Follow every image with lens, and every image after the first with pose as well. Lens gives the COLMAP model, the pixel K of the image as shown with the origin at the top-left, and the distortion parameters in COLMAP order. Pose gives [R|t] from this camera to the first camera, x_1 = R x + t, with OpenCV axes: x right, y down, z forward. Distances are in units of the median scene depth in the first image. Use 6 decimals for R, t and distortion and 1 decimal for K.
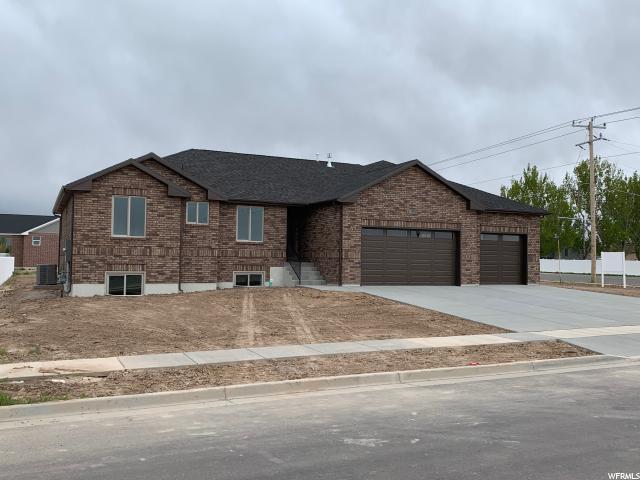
lens RADIAL K [[628.0, 0, 320.0], [0, 628.0, 240.0], [0, 0, 1]] dist [0.017928, 0.003334]
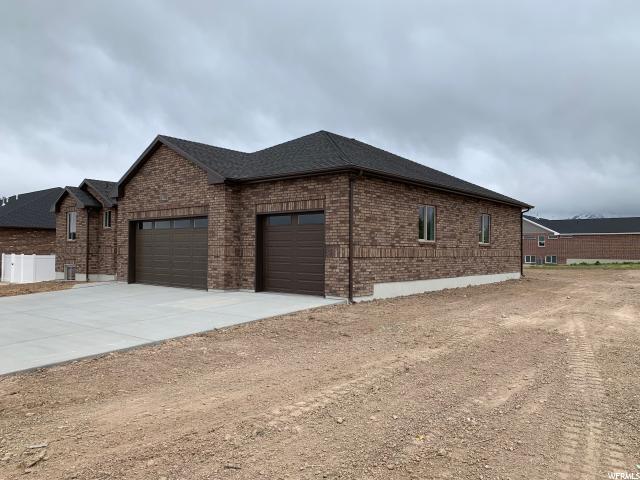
lens RADIAL K [[504.9, 0, 320.0], [0, 504.9, 240.0], [0, 0, 1]] dist [0.008950, -0.000051]
pose [[0.415777, -0.032571, -0.908883, 0.858497], [0.030376, 0.999298, -0.021915, 0.032579], [0.908959, -0.018496, 0.416475, 0.925765]]
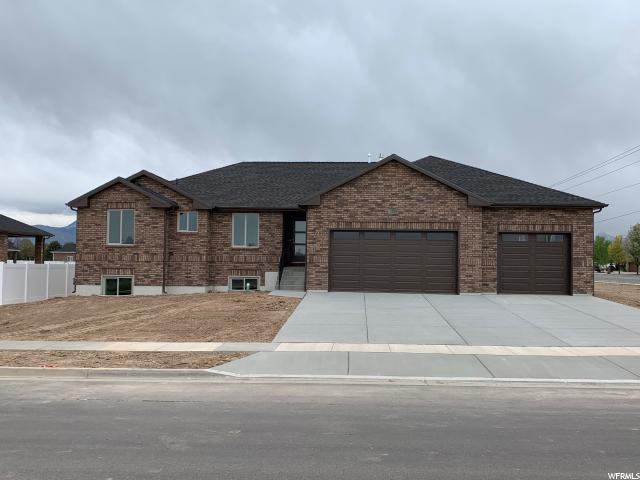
lens RADIAL K [[628.0, 0, 320.0], [0, 628.0, 240.0], [0, 0, 1]] dist [0.017928, 0.003334]
pose [[0.869505, -0.021969, -0.493436, 0.514706], [0.015962, 0.999738, -0.016385, 0.009599], [0.493667, 0.006371, 0.869628, 0.159099]]
